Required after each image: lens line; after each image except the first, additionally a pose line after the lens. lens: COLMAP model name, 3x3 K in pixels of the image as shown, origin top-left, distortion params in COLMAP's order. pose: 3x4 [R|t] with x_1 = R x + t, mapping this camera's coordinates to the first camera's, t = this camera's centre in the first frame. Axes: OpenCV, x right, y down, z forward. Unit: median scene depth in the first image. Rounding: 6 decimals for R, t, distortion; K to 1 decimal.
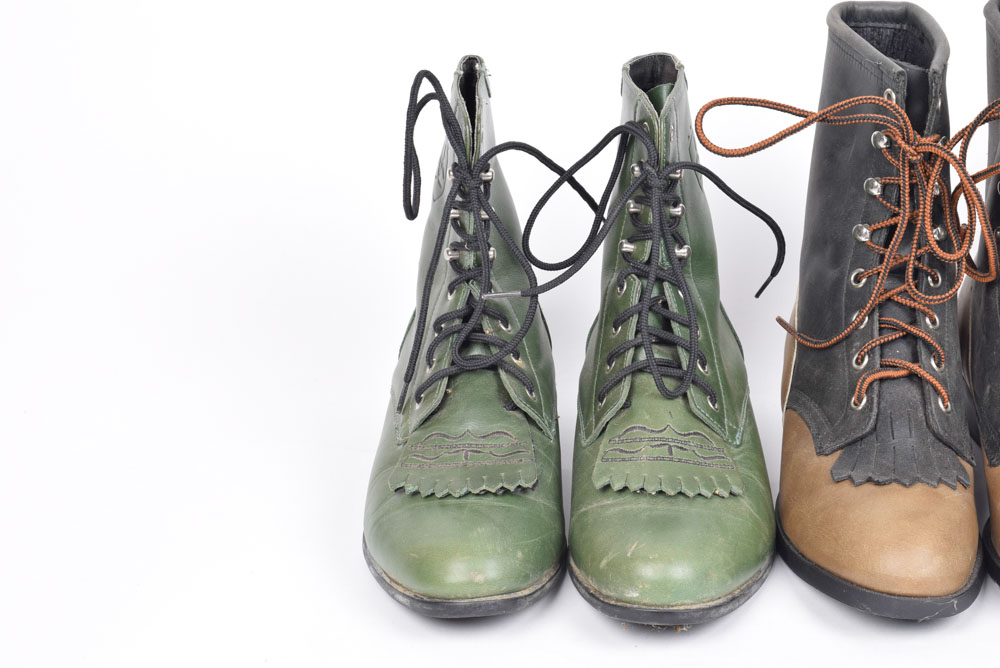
lens RADIAL K [[2194.3, 0, 500.0], [0, 2194.3, 334.0], [0, 0, 1]] dist [0.084300, 0.040616]
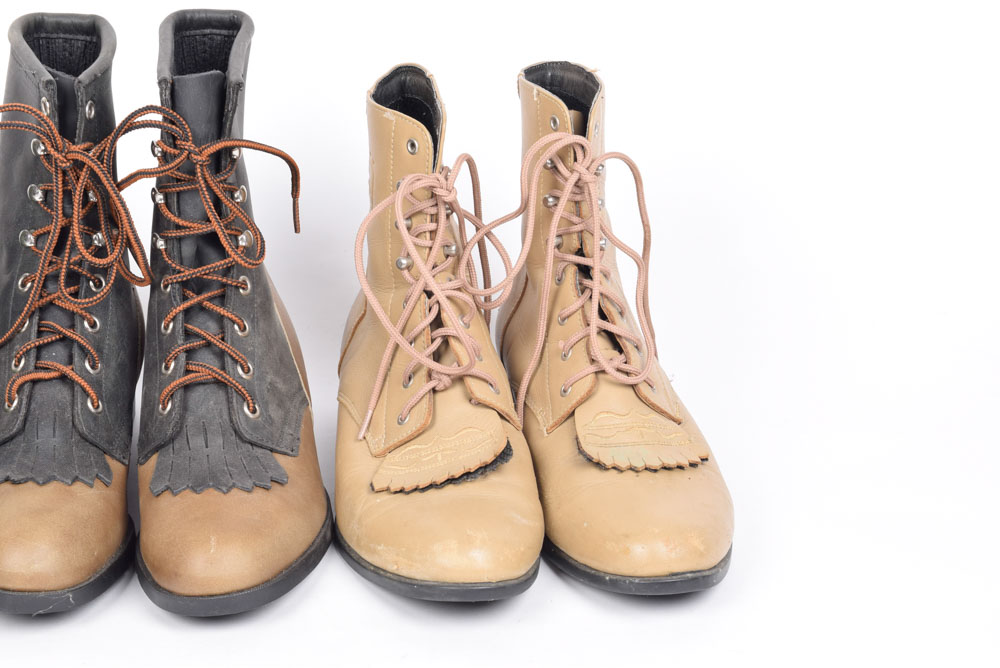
lens RADIAL K [[2194.3, 0, 500.0], [0, 2194.3, 334.0], [0, 0, 1]] dist [0.084300, 0.040616]
pose [[0.988744, -0.001001, 0.149616, 0.233563], [0.002984, 0.999911, -0.013028, 0.012680], [-0.149589, 0.013328, 0.988658, -0.043295]]
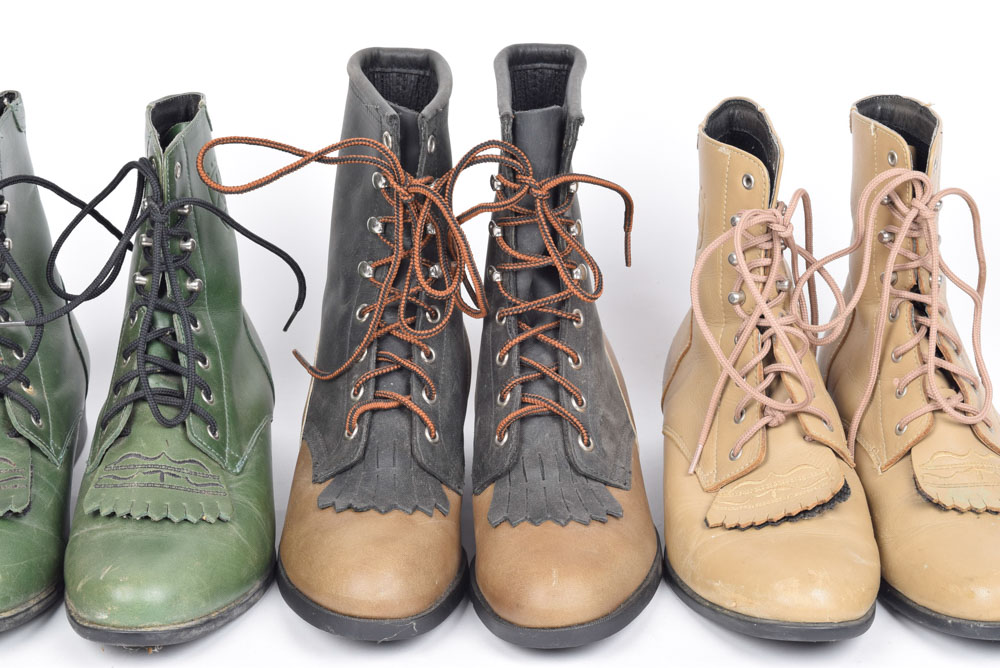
lens RADIAL K [[2194.3, 0, 500.0], [0, 2194.3, 334.0], [0, 0, 1]] dist [0.084300, 0.040616]
pose [[0.998377, 0.013611, 0.055295, 0.174759], [-0.012530, 0.999724, -0.019850, 0.004340], [-0.055550, 0.019125, 0.998273, -0.038479]]
